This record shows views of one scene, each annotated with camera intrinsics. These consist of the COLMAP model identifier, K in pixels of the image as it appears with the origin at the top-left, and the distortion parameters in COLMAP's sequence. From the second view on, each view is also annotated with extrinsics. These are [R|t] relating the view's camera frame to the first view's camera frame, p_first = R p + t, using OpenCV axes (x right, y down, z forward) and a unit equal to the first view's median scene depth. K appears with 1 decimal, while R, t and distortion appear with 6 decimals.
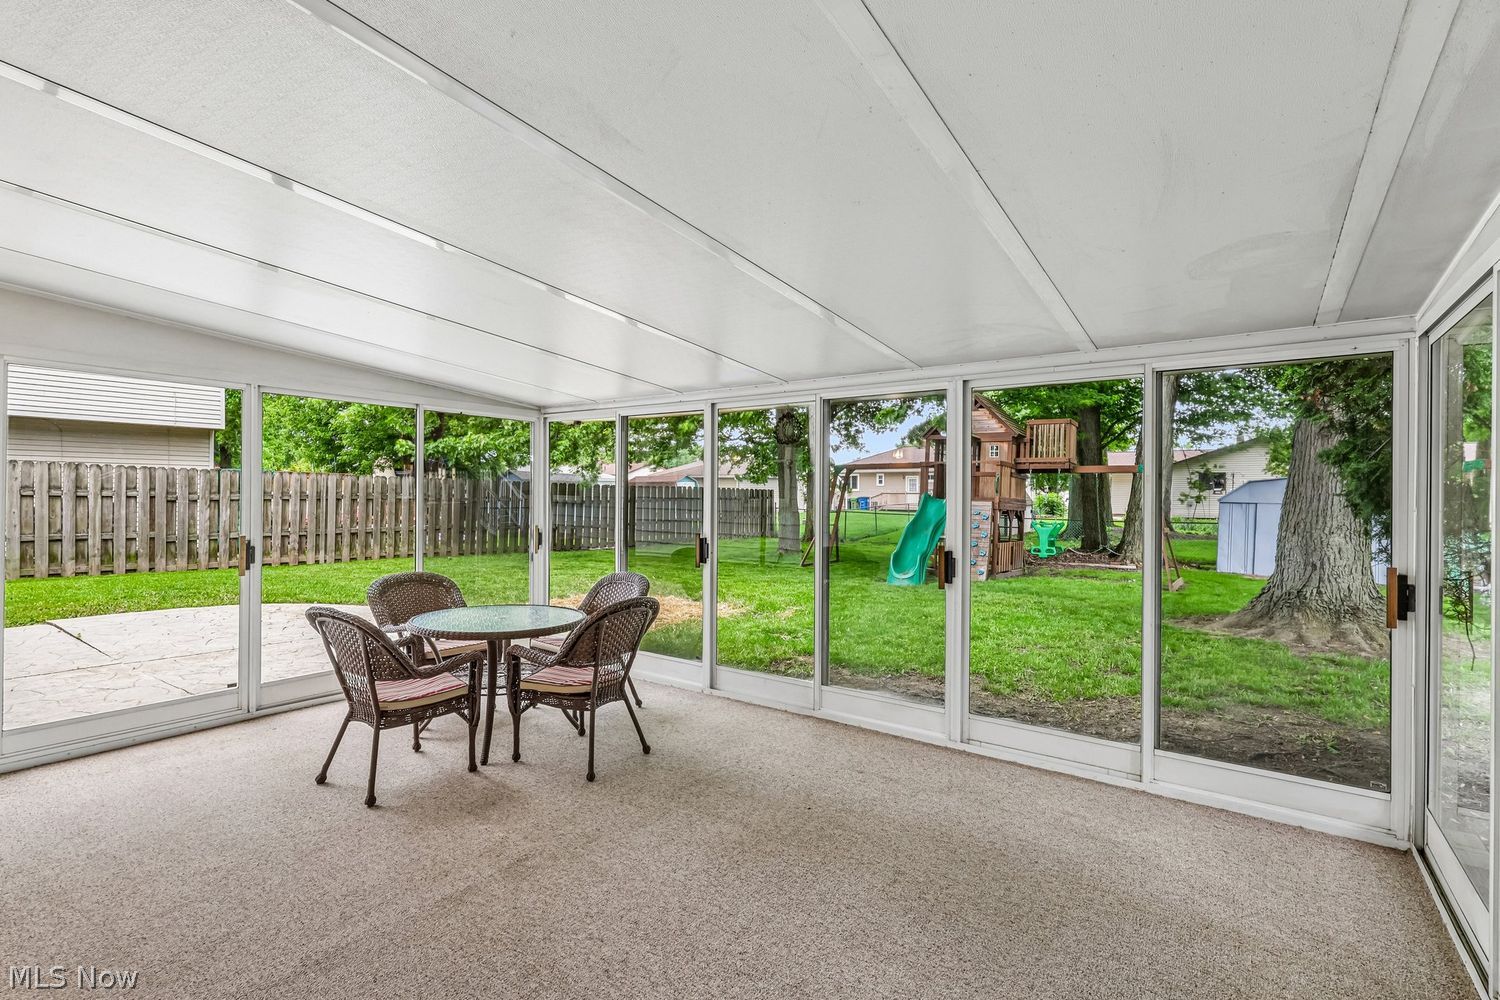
lens RADIAL K [[692.0, 0, 741.3], [0, 692.0, 505.6], [0, 0, 1]] dist [-0.001622, -0.000018]
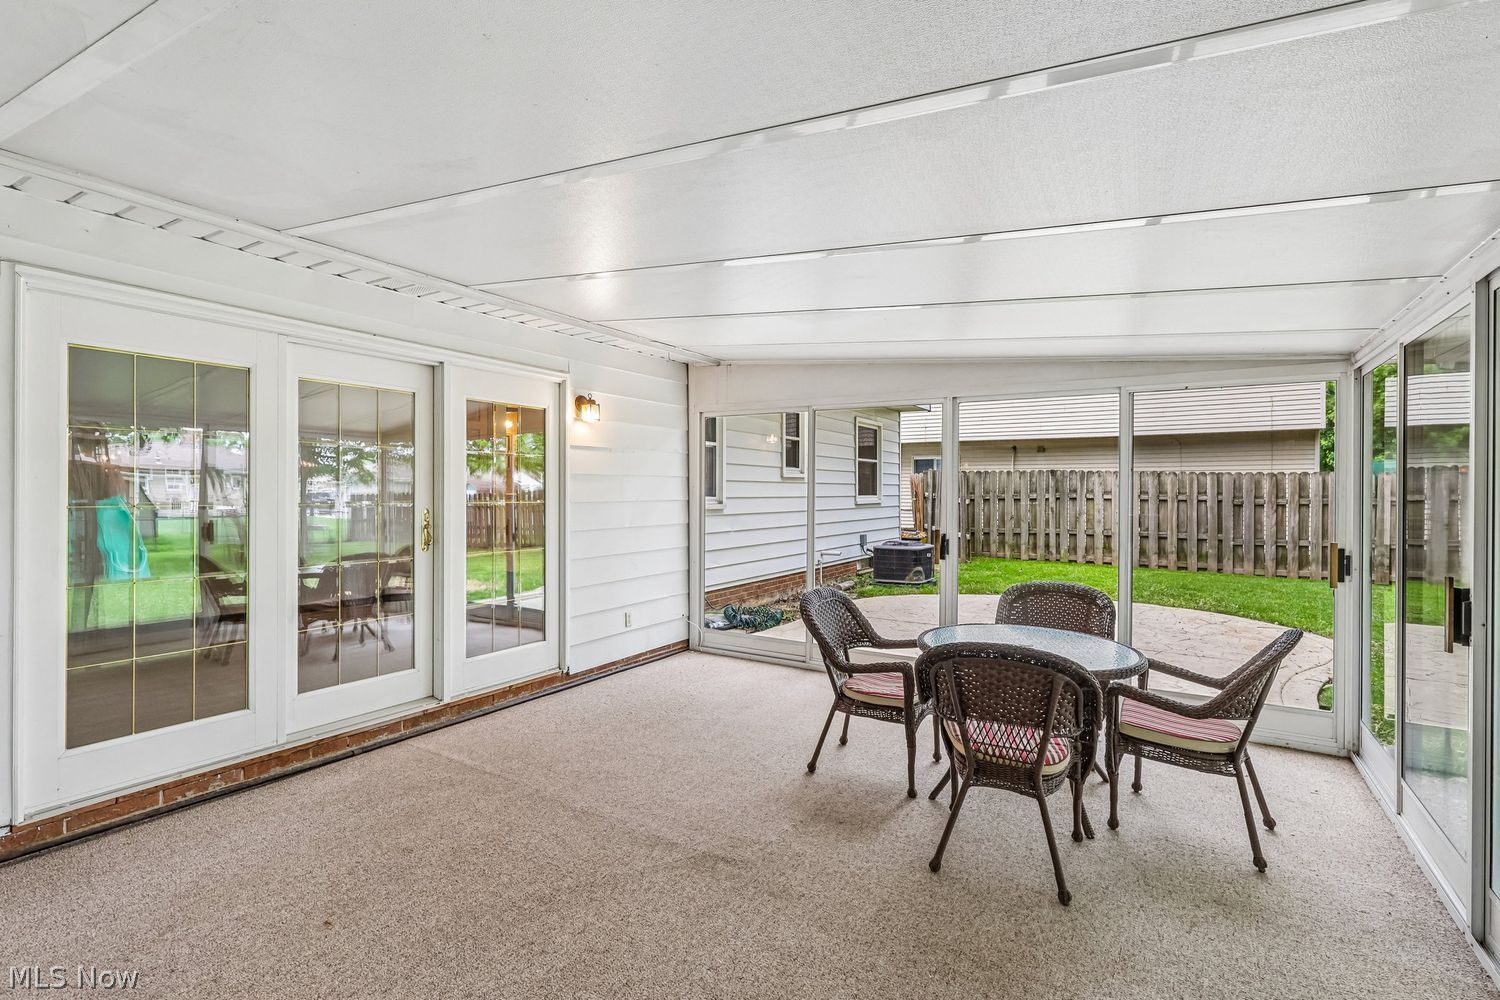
lens RADIAL K [[699.5, 0, 752.5], [0, 699.5, 491.4], [0, 0, 1]] dist [-0.000032, 0.000287]
pose [[0.070740, -0.011376, -0.997430, 0.159757], [-0.019455, 0.999729, -0.012782, 0.000166], [0.997305, 0.020309, 0.070499, 0.224098]]
